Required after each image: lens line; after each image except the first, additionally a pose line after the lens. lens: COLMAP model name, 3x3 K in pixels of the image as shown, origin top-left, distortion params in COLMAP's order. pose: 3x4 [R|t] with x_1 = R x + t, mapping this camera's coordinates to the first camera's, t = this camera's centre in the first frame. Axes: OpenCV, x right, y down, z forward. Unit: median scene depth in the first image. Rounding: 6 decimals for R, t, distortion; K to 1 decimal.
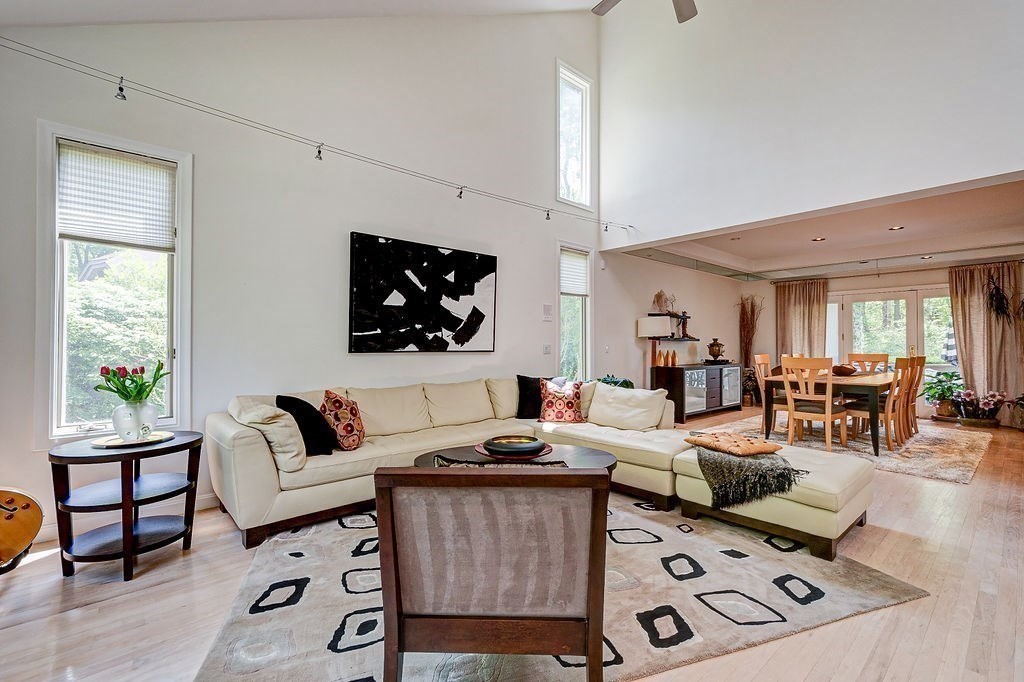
lens RADIAL K [[457.5, 0, 514.3], [0, 457.5, 320.4], [0, 0, 1]] dist [0.011158, -0.002256]
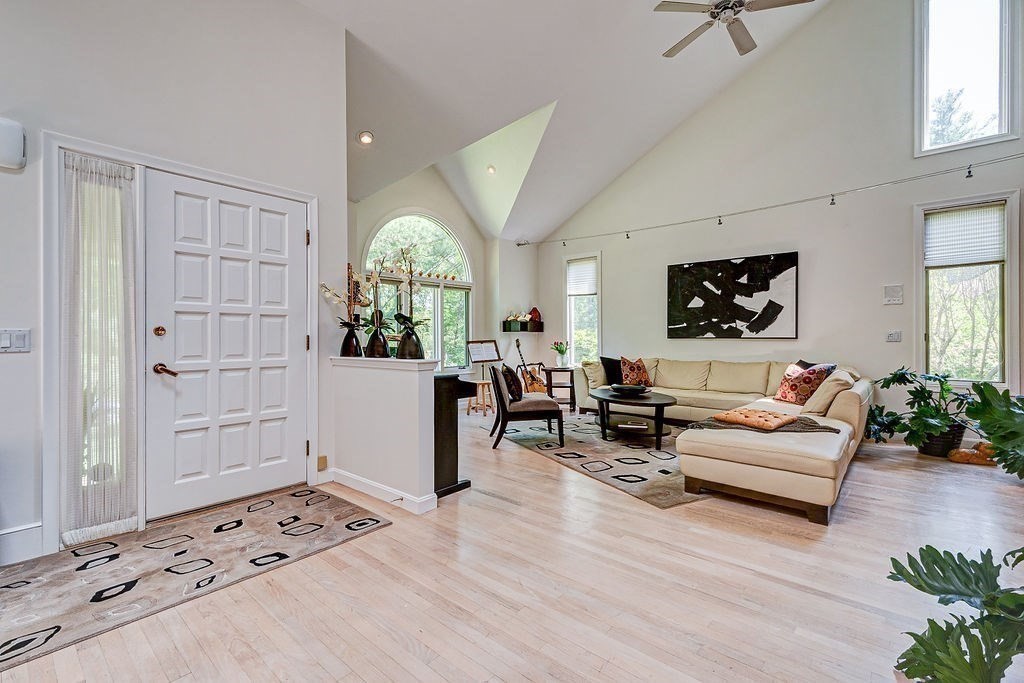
lens RADIAL K [[457.5, 0, 519.5], [0, 457.5, 339.1], [0, 0, 1]] dist [0.011158, -0.002256]
pose [[0.138958, 0.005909, -0.990281, 1.039338], [0.059406, 0.998132, 0.014292, 0.014982], [0.988515, -0.060815, 0.138347, 0.191983]]
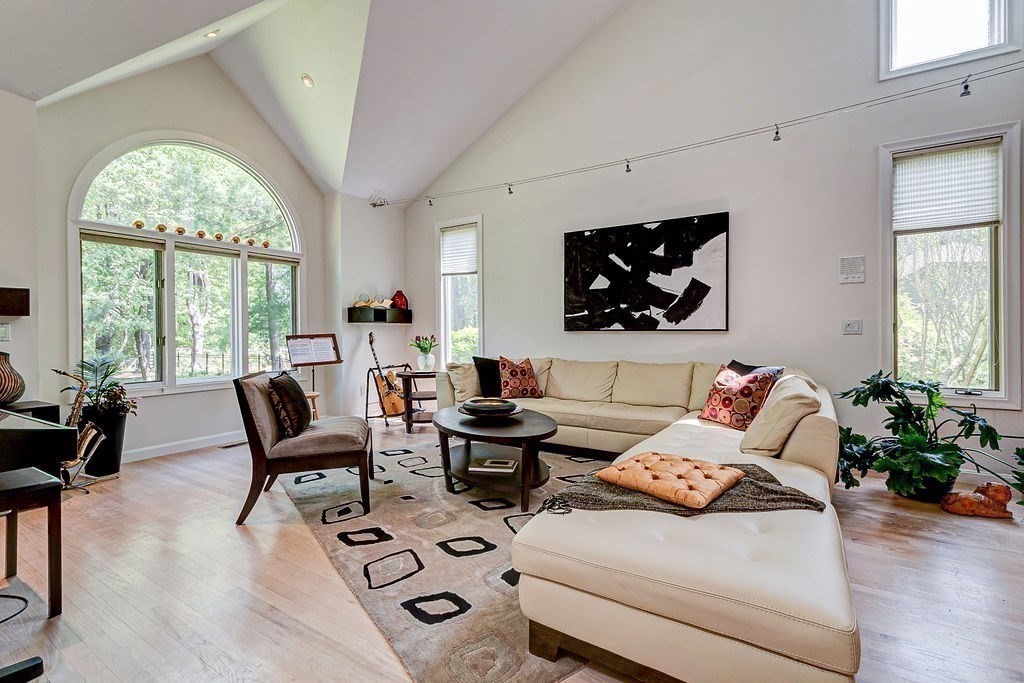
lens RADIAL K [[457.5, 0, 518.6], [0, 457.5, 337.9], [0, 0, 1]] dist [0.011158, -0.002256]
pose [[0.277954, 0.012563, -0.960512, 0.684391], [0.058766, 0.997819, 0.030057, 0.037567], [0.958795, -0.064799, 0.276610, 0.446862]]
